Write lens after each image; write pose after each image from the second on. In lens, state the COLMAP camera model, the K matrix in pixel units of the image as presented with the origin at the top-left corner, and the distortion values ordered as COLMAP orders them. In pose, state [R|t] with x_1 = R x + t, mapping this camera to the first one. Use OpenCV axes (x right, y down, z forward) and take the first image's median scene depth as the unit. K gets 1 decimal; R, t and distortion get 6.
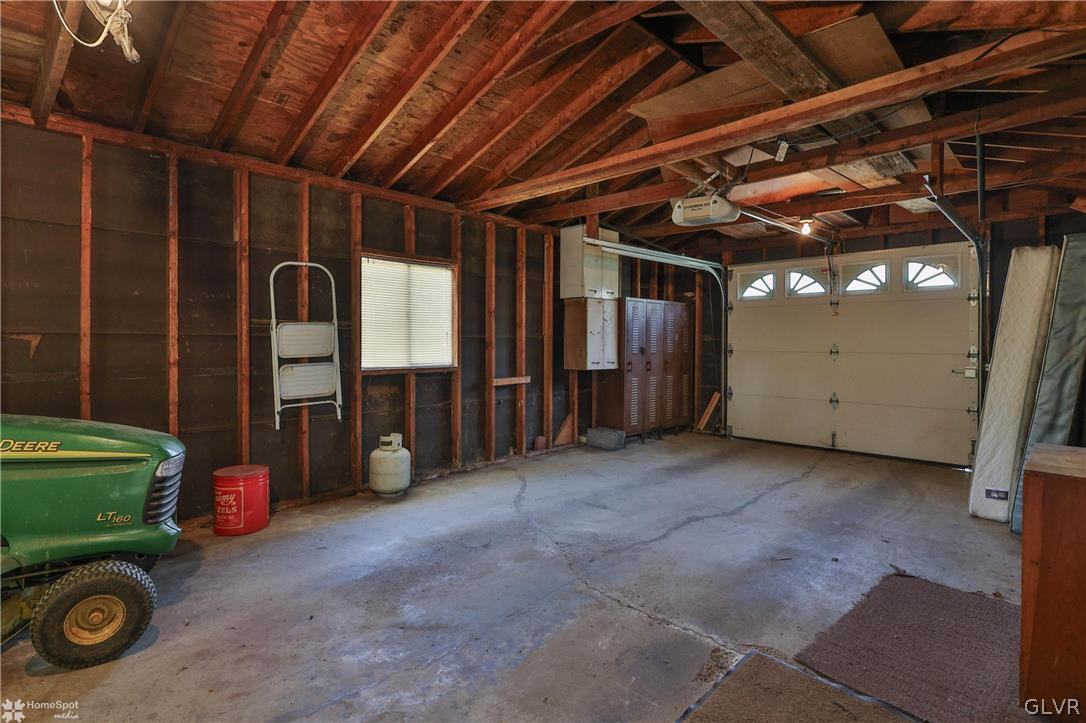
lens RADIAL K [[530.0, 0, 538.1], [0, 530.0, 356.9], [0, 0, 1]] dist [0.000551, 0.000680]
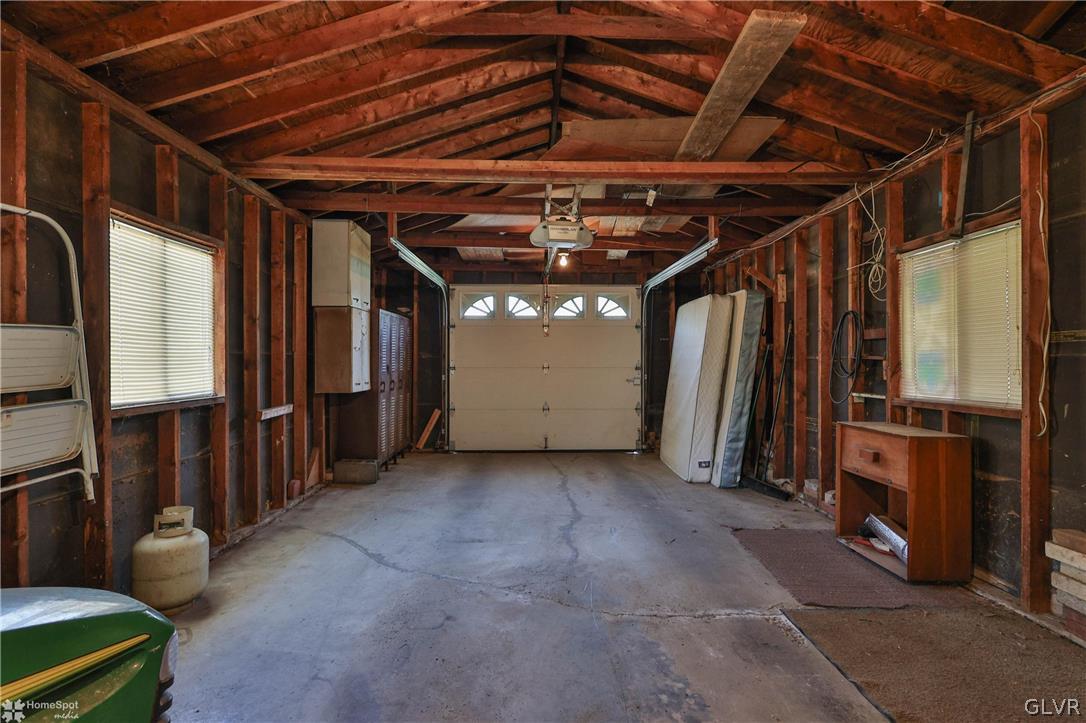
lens RADIAL K [[538.1, 0, 542.0], [0, 538.1, 367.9], [0, 0, 1]] dist [0.000837, 0.000569]
pose [[0.700500, -0.014692, 0.713502, -0.413293], [0.022501, 0.999746, -0.001504, -0.008983], [-0.713298, 0.017108, 0.700652, 0.242006]]
